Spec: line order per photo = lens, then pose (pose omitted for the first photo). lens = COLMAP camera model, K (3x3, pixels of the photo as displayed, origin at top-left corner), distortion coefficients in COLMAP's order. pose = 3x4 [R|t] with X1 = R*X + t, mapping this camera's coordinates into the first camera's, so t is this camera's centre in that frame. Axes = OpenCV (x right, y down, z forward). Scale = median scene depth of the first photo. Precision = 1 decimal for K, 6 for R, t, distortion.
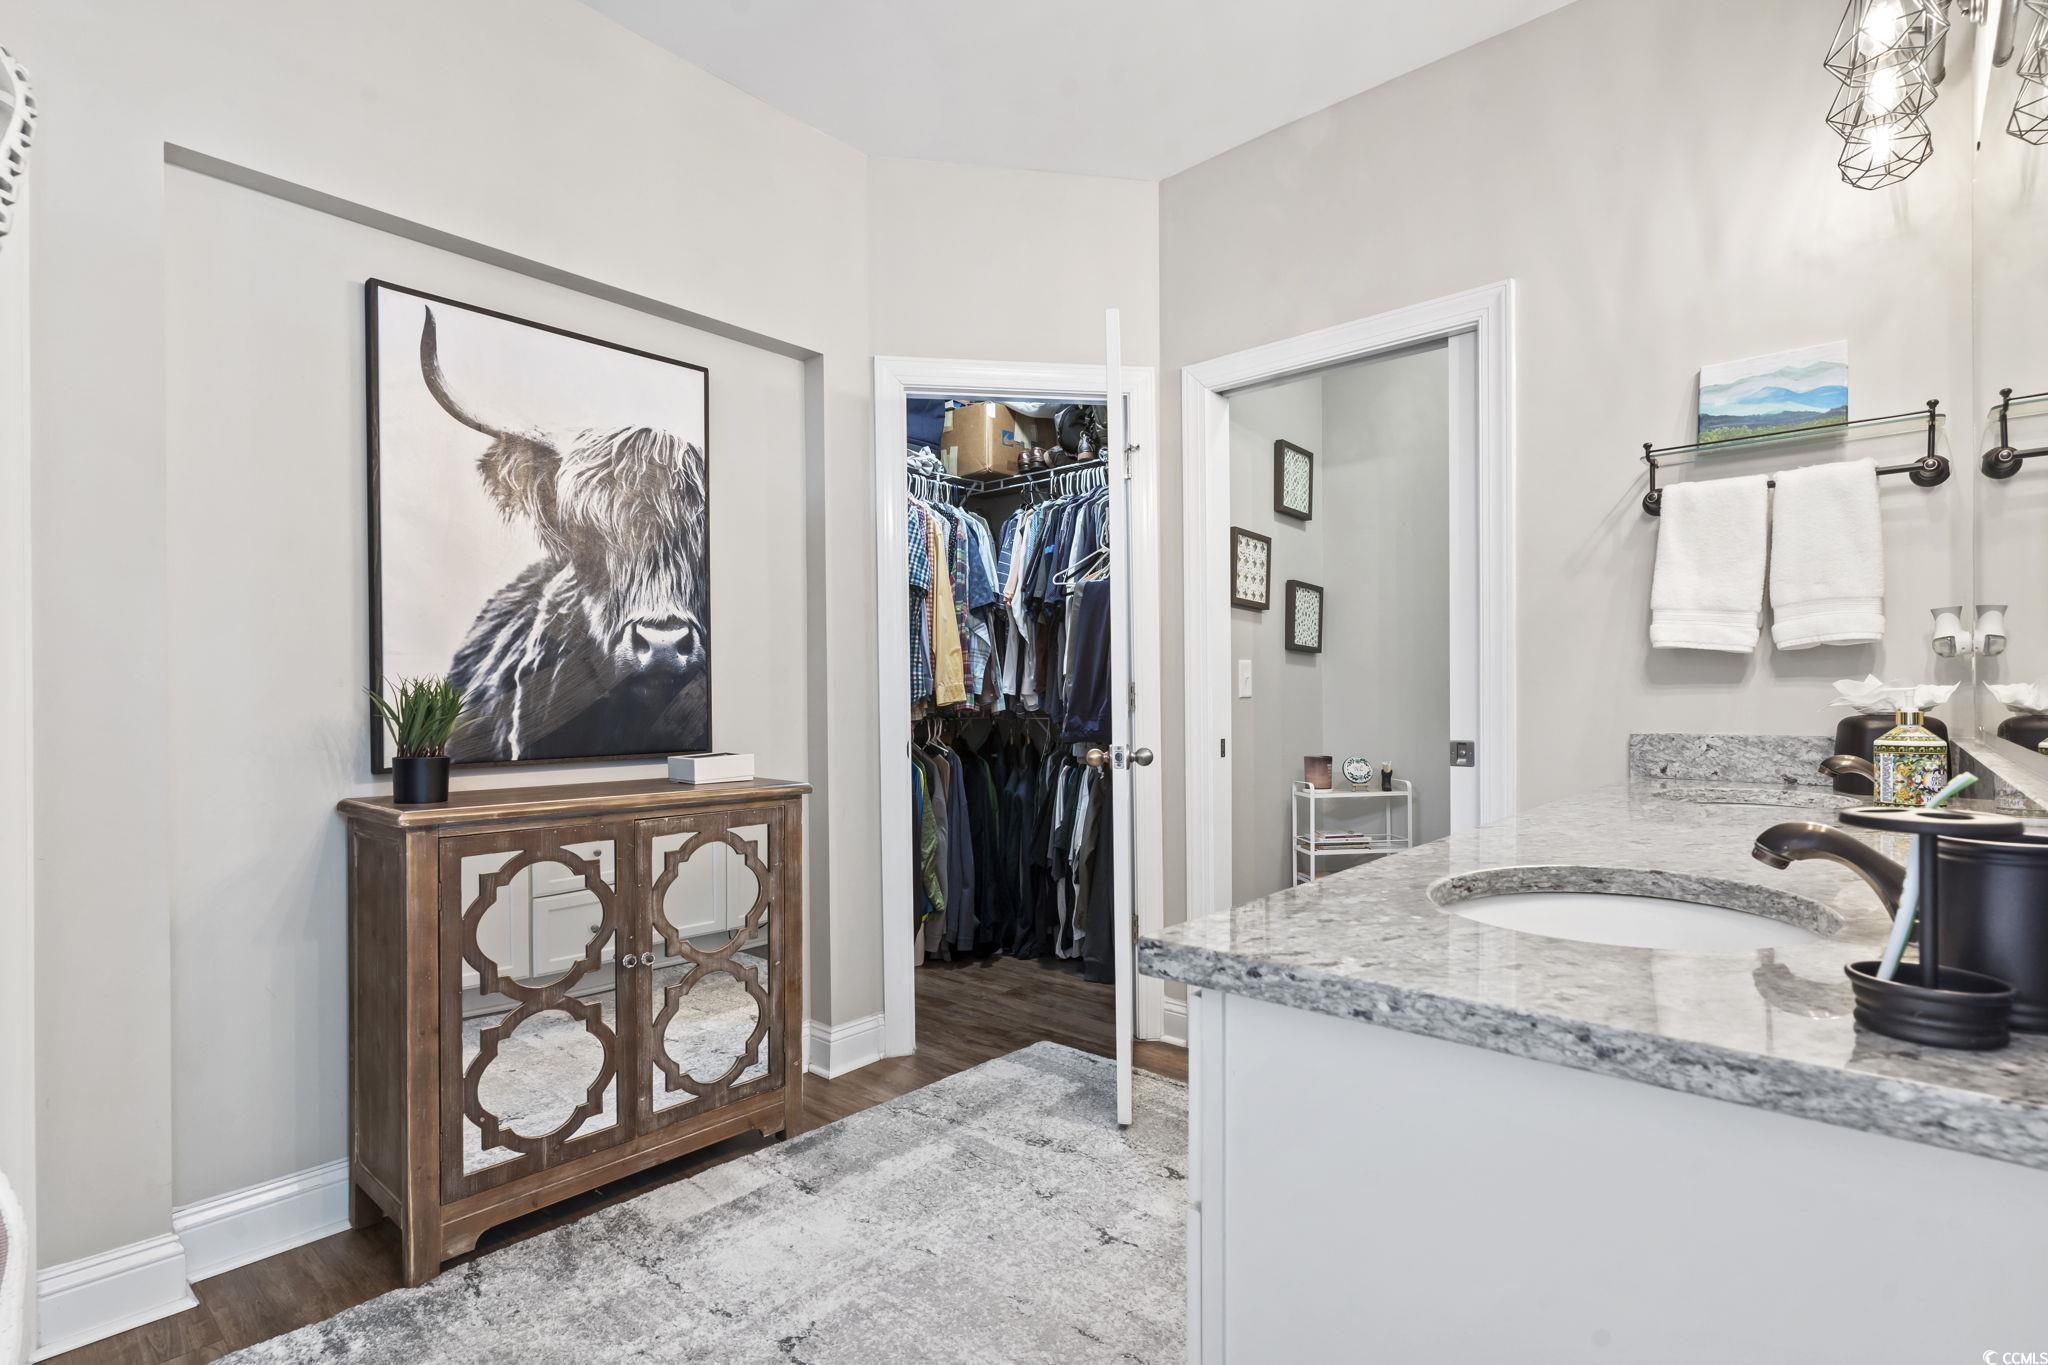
lens RADIAL K [[979.3, 0, 1031.4], [0, 979.3, 695.9], [0, 0, 1]] dist [0.000884, 0.001877]
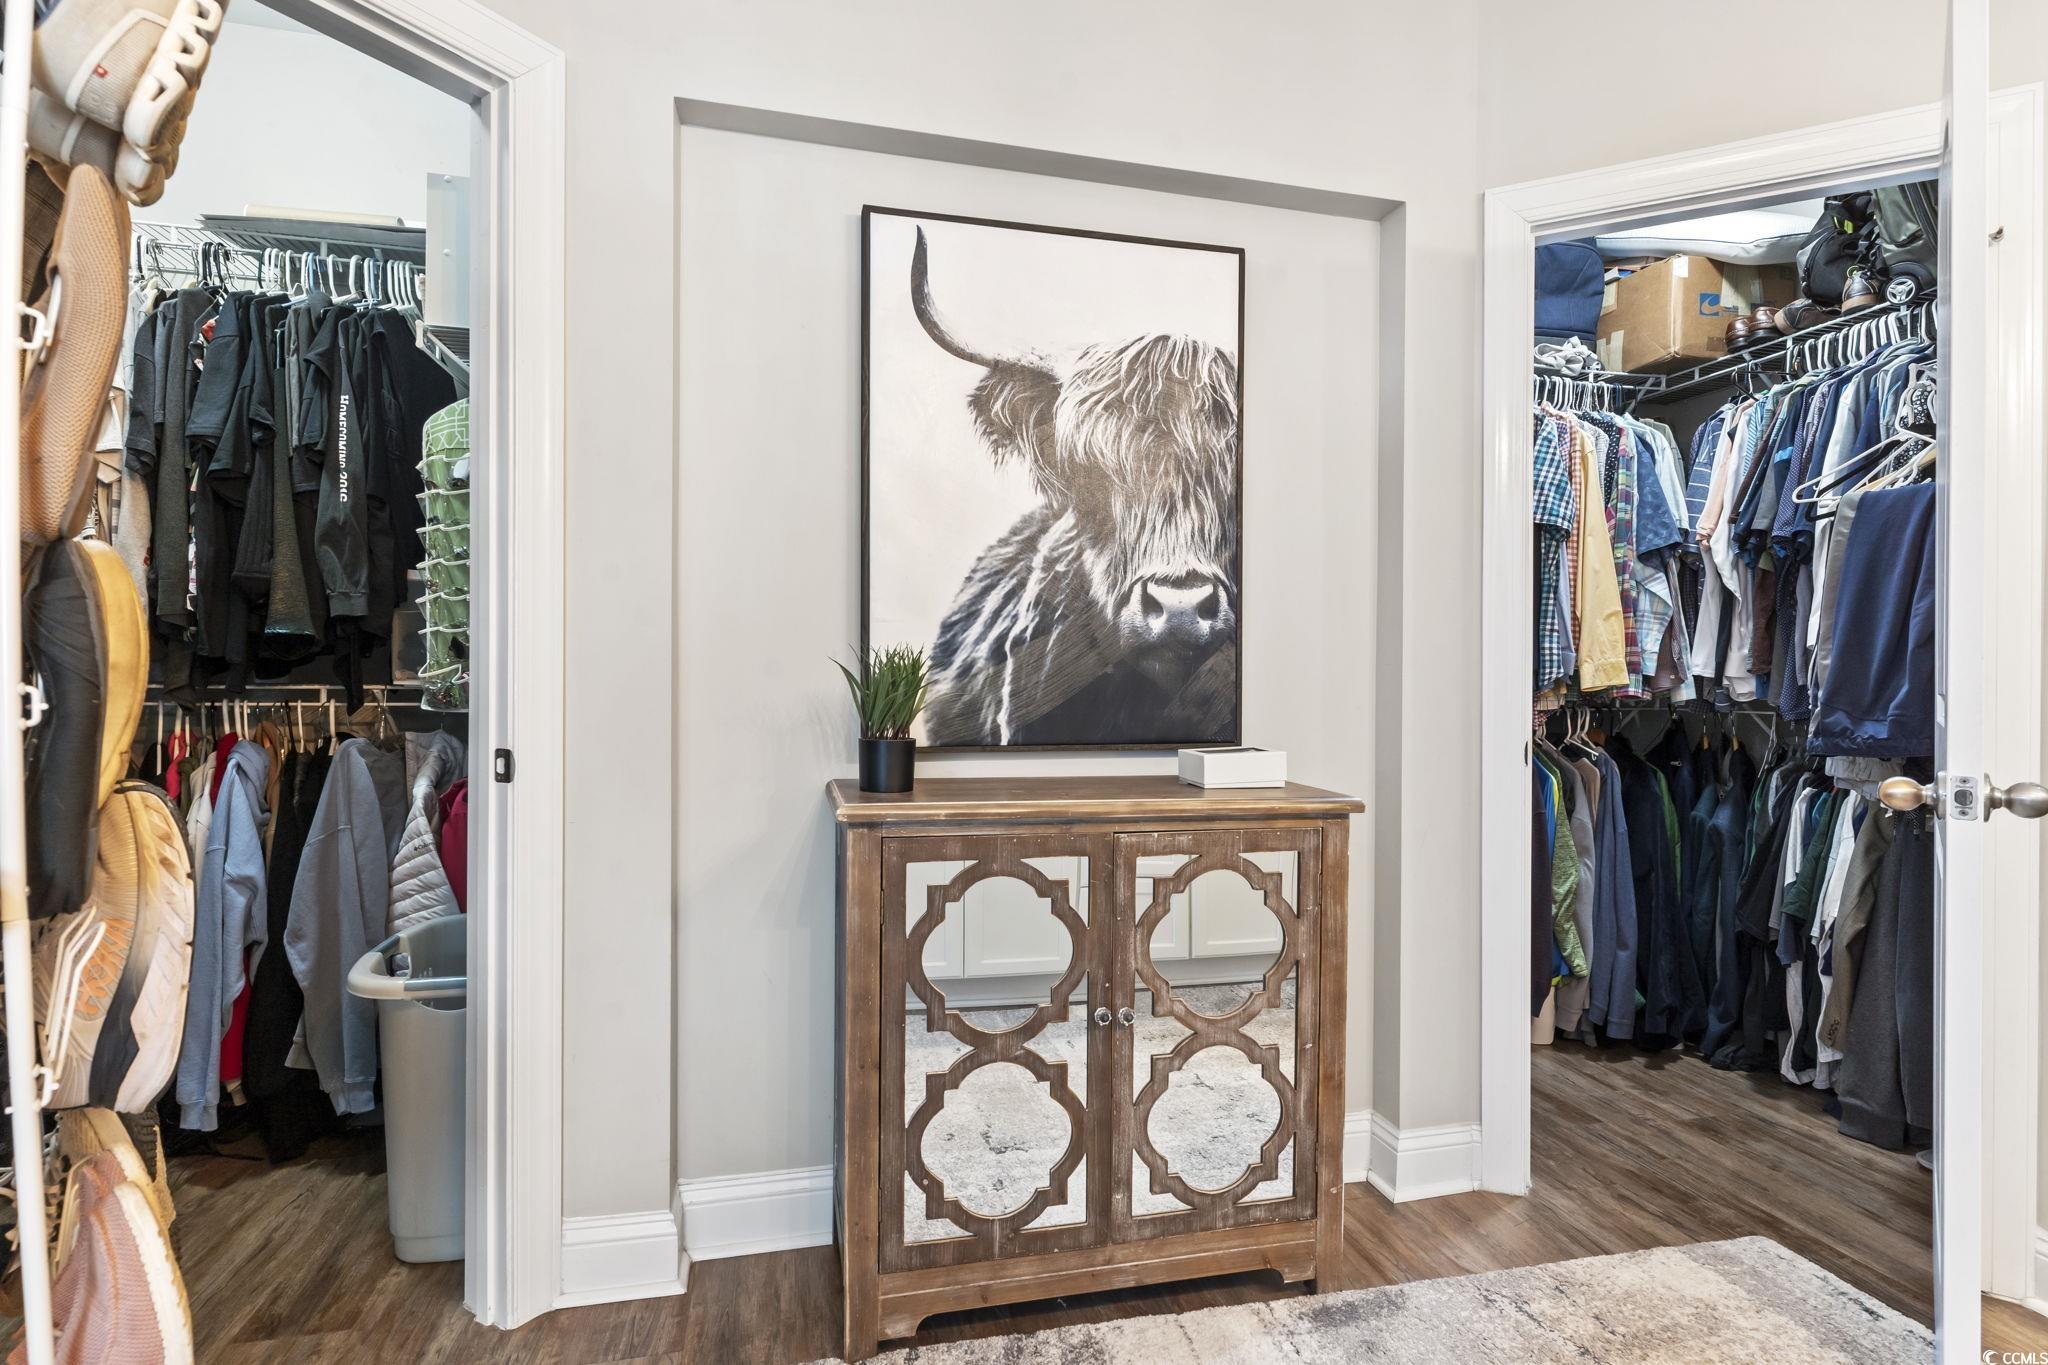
lens RADIAL K [[979.3, 0, 1030.0], [0, 979.3, 687.0], [0, 0, 1]] dist [0.000884, 0.001877]
pose [[0.814072, 0.018996, -0.580453, -0.012790], [-0.011860, 0.999800, 0.016087, 0.001034], [0.580643, -0.006211, 0.814135, 0.273308]]
